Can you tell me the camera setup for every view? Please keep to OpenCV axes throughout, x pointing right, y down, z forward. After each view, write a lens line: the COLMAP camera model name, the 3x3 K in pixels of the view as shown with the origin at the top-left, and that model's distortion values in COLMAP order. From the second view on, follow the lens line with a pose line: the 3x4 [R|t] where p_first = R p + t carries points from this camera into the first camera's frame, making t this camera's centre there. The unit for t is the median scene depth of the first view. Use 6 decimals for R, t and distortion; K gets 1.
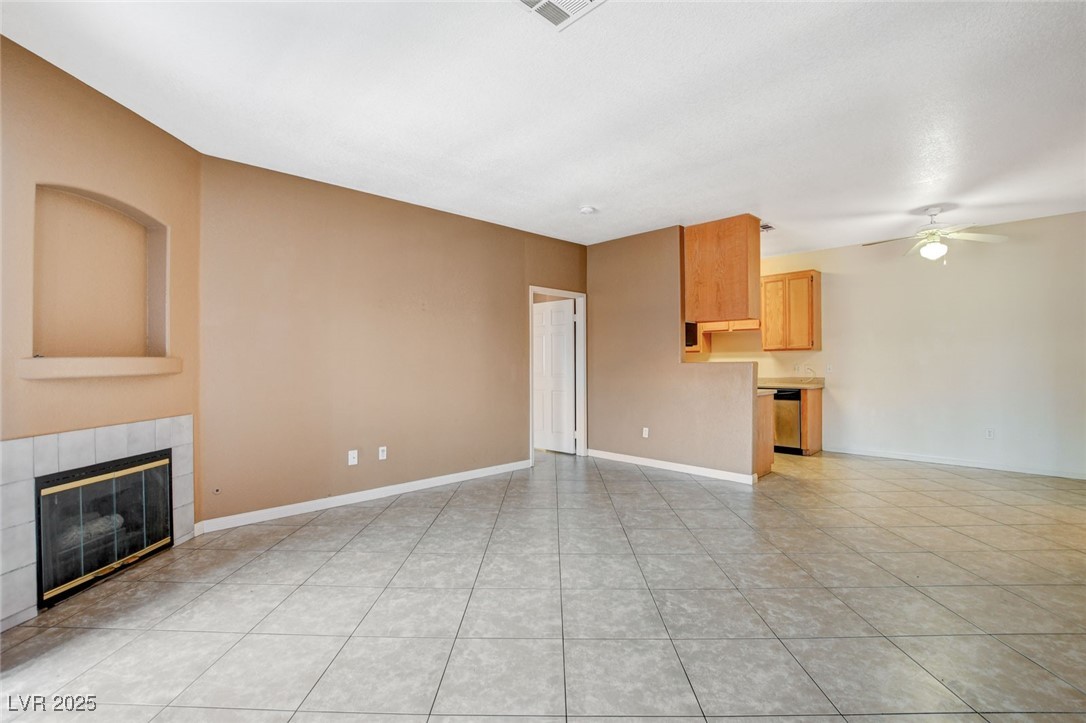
lens RADIAL K [[494.2, 0, 535.1], [0, 494.2, 357.2], [0, 0, 1]] dist [-0.030732, 0.002535]
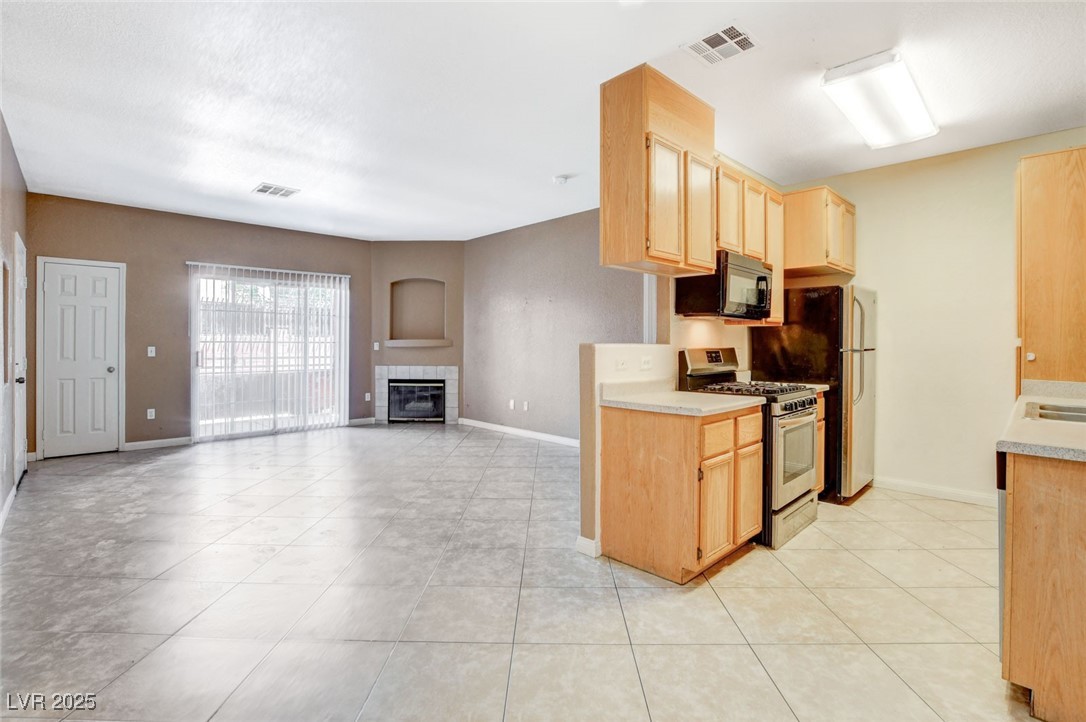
lens RADIAL K [[494.2, 0, 548.3], [0, 494.2, 343.5], [0, 0, 1]] dist [-0.030732, 0.002535]
pose [[0.017274, 0.001631, -0.999849, 1.574682], [0.002355, 0.999996, 0.001672, 0.015261], [0.999848, -0.002384, 0.017270, 1.451154]]
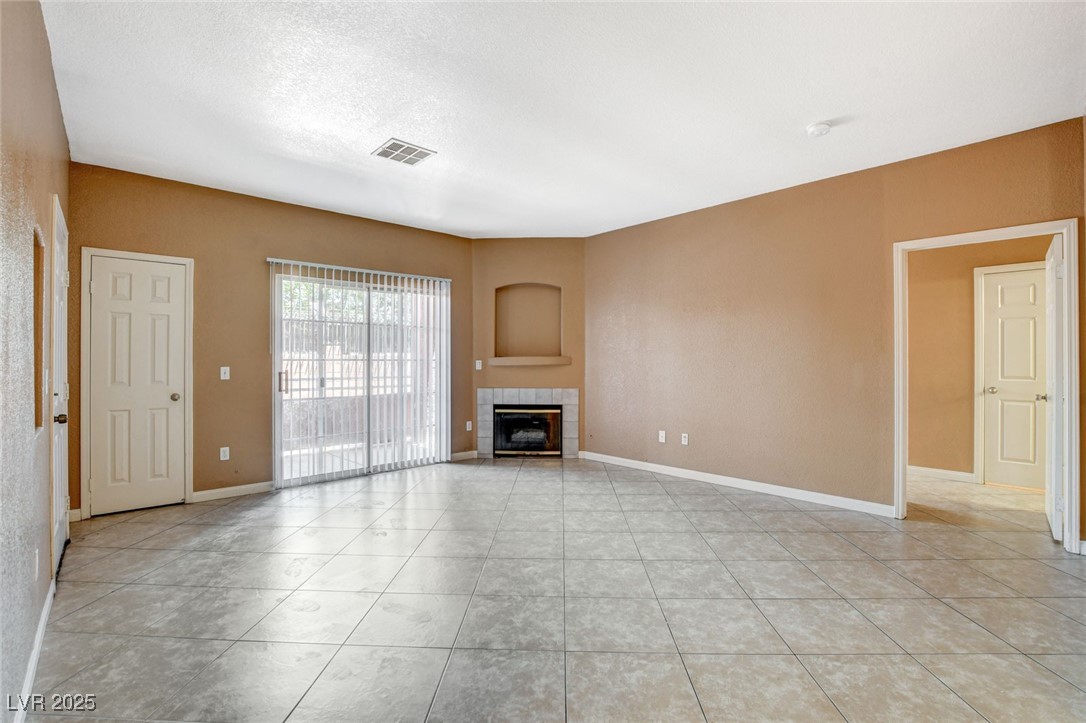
lens RADIAL K [[494.2, 0, 560.6], [0, 494.2, 358.9], [0, 0, 1]] dist [-0.030732, 0.002535]
pose [[-0.008993, -0.003578, -0.999953, 1.172009], [0.007154, 0.999968, -0.003642, 0.015885], [0.999934, -0.007187, -0.008967, 1.017298]]
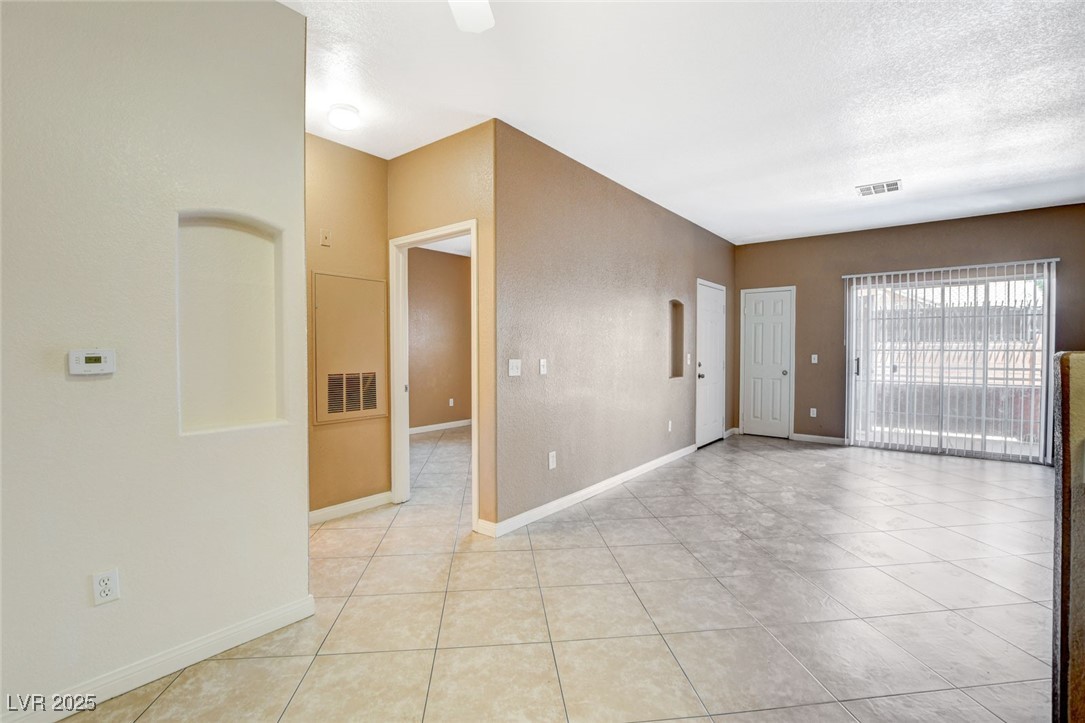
lens RADIAL K [[493.7, 0, 554.7], [0, 493.7, 362.8], [0, 0, 1]] dist [-0.030732, 0.002535]
pose [[-0.987490, 0.004962, -0.157604, 1.209361], [0.001689, 0.999780, 0.020896, 0.015893], [0.157673, 0.020368, -0.987281, 1.879350]]
